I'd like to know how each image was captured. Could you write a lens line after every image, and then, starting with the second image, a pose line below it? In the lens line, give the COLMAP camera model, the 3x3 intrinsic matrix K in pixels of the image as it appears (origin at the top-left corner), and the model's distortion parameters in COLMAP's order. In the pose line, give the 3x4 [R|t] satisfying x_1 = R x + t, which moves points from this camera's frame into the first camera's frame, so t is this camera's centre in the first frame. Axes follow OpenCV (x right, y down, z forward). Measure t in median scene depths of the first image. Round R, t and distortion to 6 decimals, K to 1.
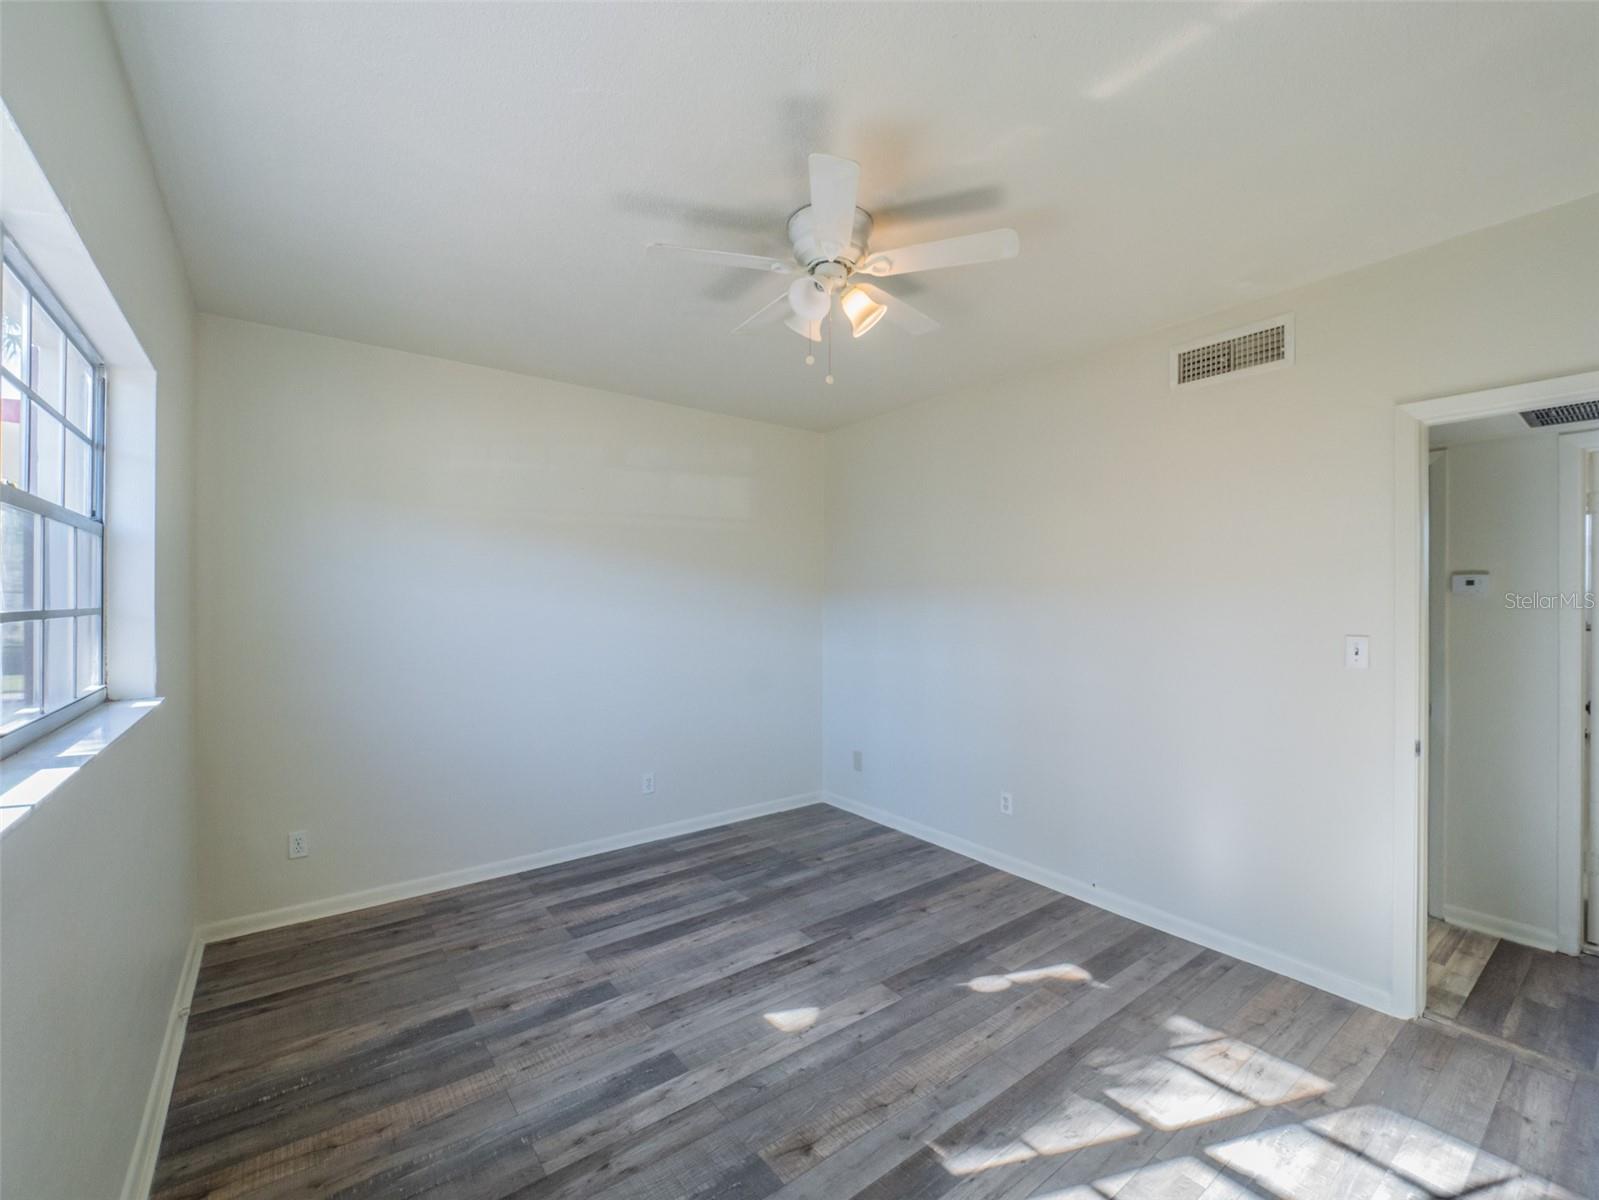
lens RADIAL K [[696.5, 0, 813.6], [0, 696.5, 598.5], [0, 0, 1]] dist [0.002855, -0.005642]
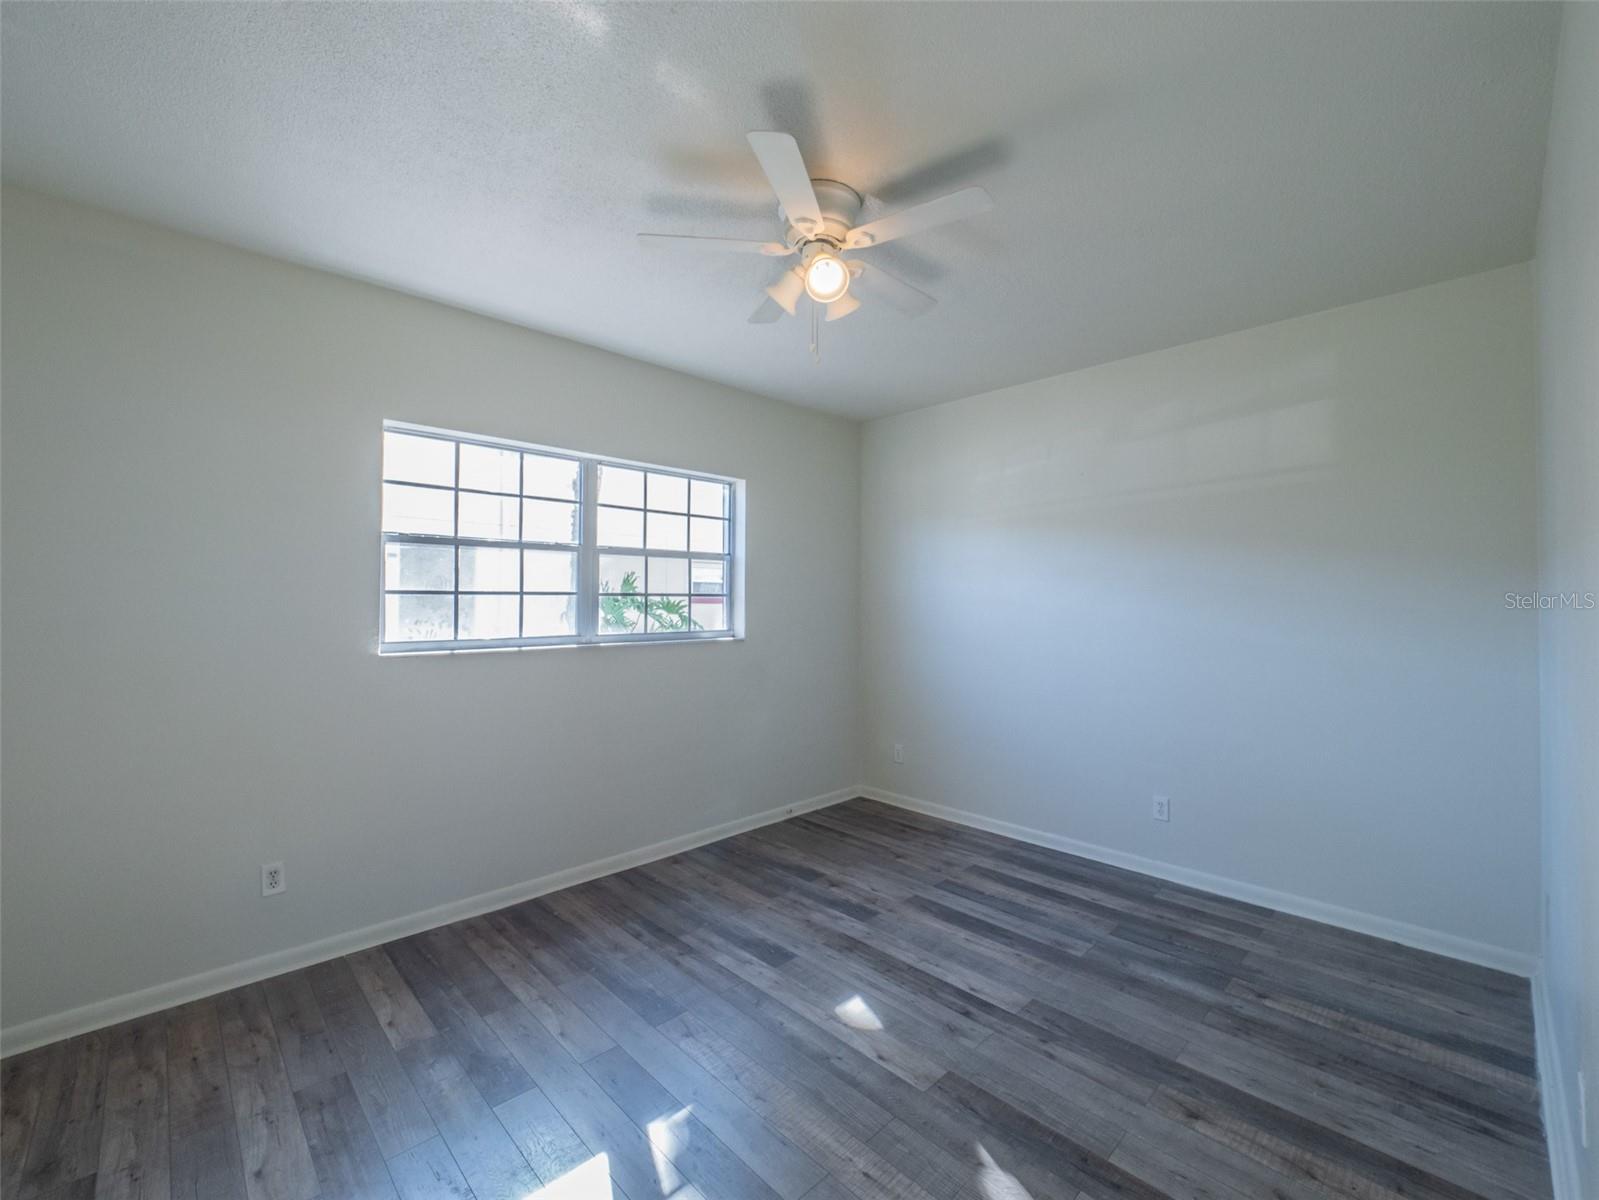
lens RADIAL K [[673.3, 0, 806.0], [0, 673.3, 607.2], [0, 0, 1]] dist [0.011667, -0.009167]
pose [[0.116593, 0.011943, -0.993108, 0.827784], [0.000461, 0.999927, 0.012080, 0.012880], [0.993180, -0.001867, 0.116579, 0.741432]]
